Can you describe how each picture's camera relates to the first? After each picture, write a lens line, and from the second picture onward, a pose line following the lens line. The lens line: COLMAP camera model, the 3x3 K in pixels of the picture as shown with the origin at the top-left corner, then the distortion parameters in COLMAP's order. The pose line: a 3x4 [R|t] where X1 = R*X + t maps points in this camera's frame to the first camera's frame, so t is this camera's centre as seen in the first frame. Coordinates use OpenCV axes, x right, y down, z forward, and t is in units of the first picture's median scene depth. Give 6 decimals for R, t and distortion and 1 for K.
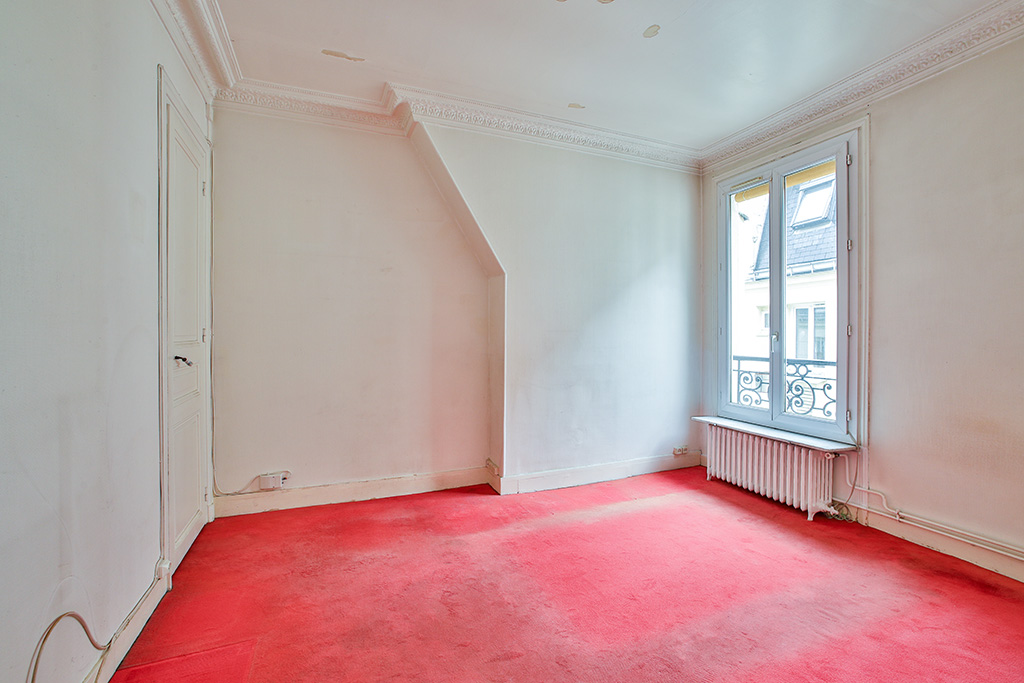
lens RADIAL K [[456.2, 0, 507.8], [0, 456.2, 338.8], [0, 0, 1]] dist [-0.059059, 0.029595]
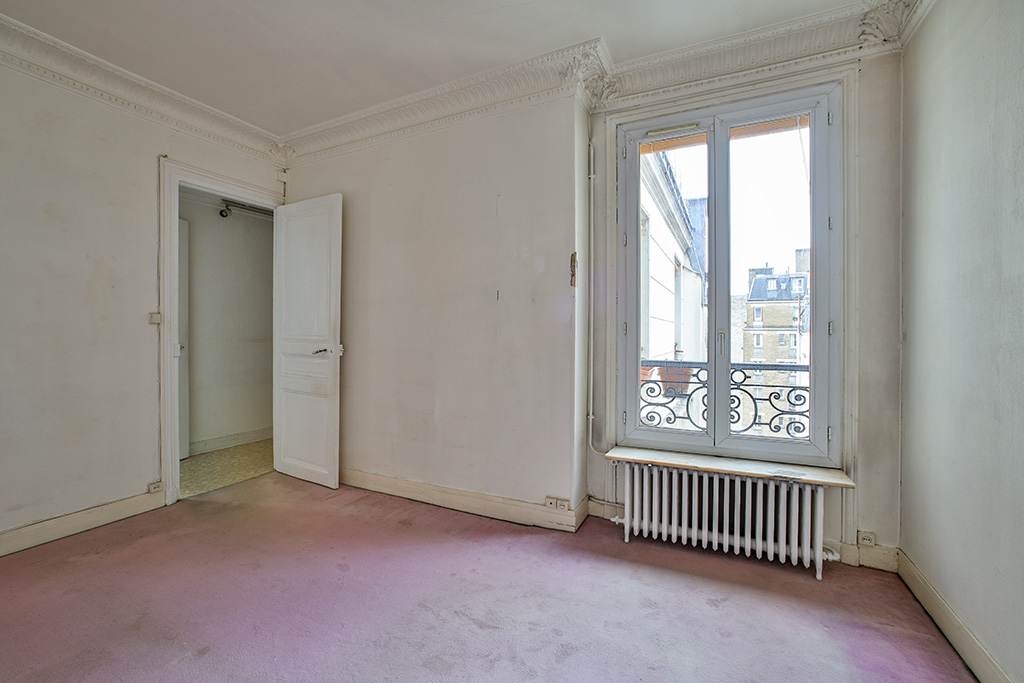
lens RADIAL K [[456.2, 0, 507.8], [0, 456.2, 338.8], [0, 0, 1]] dist [-0.059059, 0.029595]
pose [[0.736805, -0.003163, 0.676098, -0.175269], [0.002587, 0.999995, 0.001859, 0.000832], [-0.676100, 0.000379, 0.736809, 0.671465]]
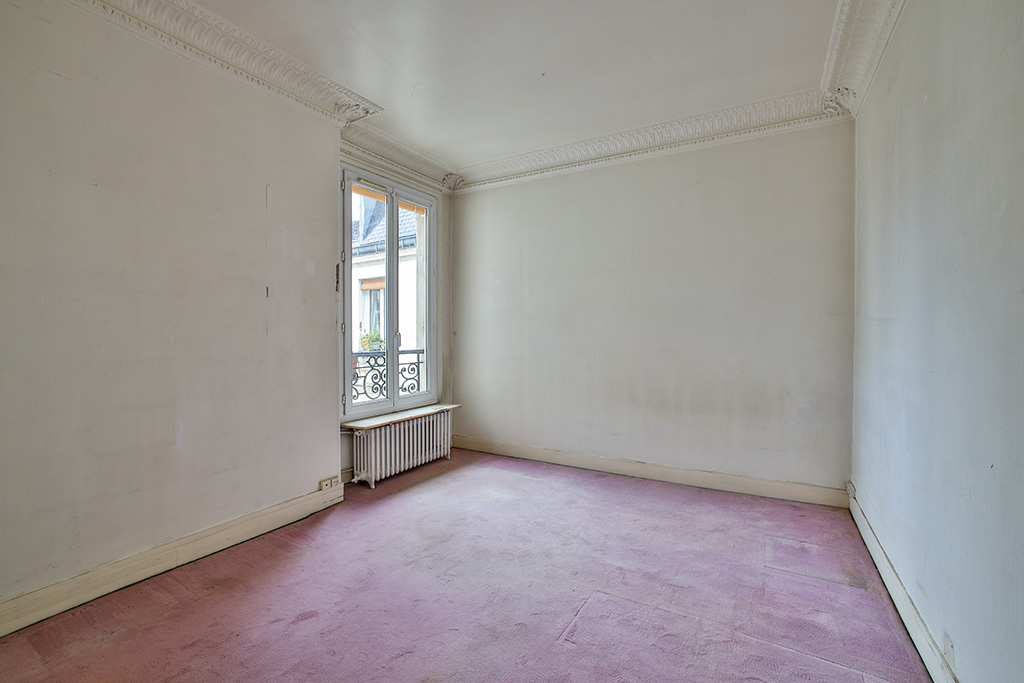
lens RADIAL K [[456.2, 0, 507.8], [0, 456.2, 338.8], [0, 0, 1]] dist [-0.059059, 0.029595]
pose [[-0.629001, -0.010892, 0.777328, -0.502465], [0.008213, 0.999753, 0.020655, -0.009783], [-0.777361, 0.019376, -0.628757, 1.523867]]
